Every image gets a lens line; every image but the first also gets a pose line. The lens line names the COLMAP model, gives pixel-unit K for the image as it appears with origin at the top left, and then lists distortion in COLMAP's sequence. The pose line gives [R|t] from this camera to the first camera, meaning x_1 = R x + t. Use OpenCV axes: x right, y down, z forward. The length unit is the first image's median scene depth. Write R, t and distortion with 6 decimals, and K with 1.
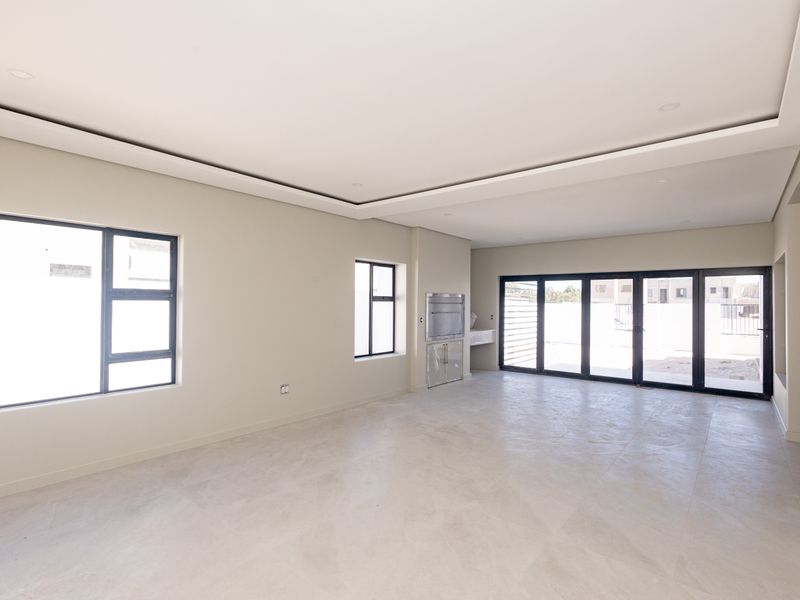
lens RADIAL K [[428.6, 0, 398.3], [0, 428.6, 303.5], [0, 0, 1]] dist [0.014516, 0.000404]
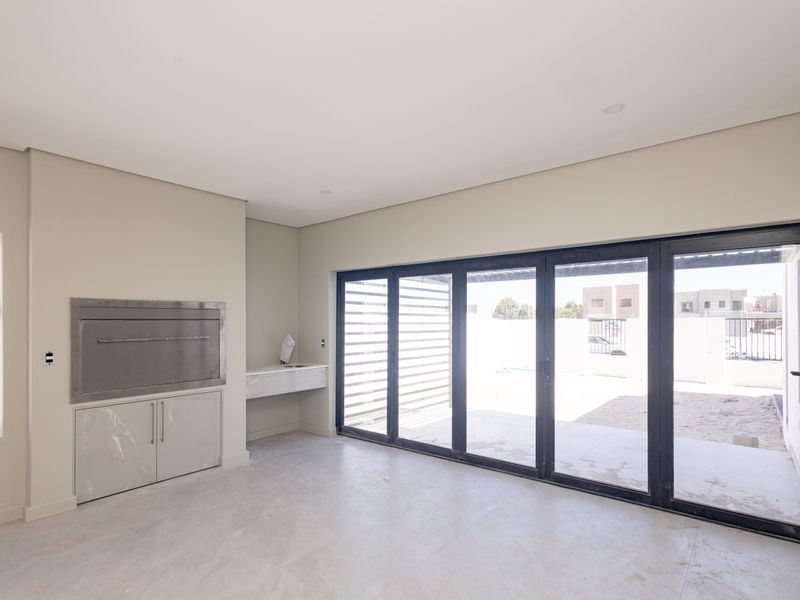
lens RADIAL K [[439.4, 0, 399.0], [0, 439.4, 325.8], [0, 0, 1]] dist [0.015170, -0.000238]
pose [[0.999943, -0.010329, -0.002553, 0.322924], [0.010350, 0.999912, 0.008318, 0.004464], [0.002467, -0.008344, 0.999962, 0.408487]]
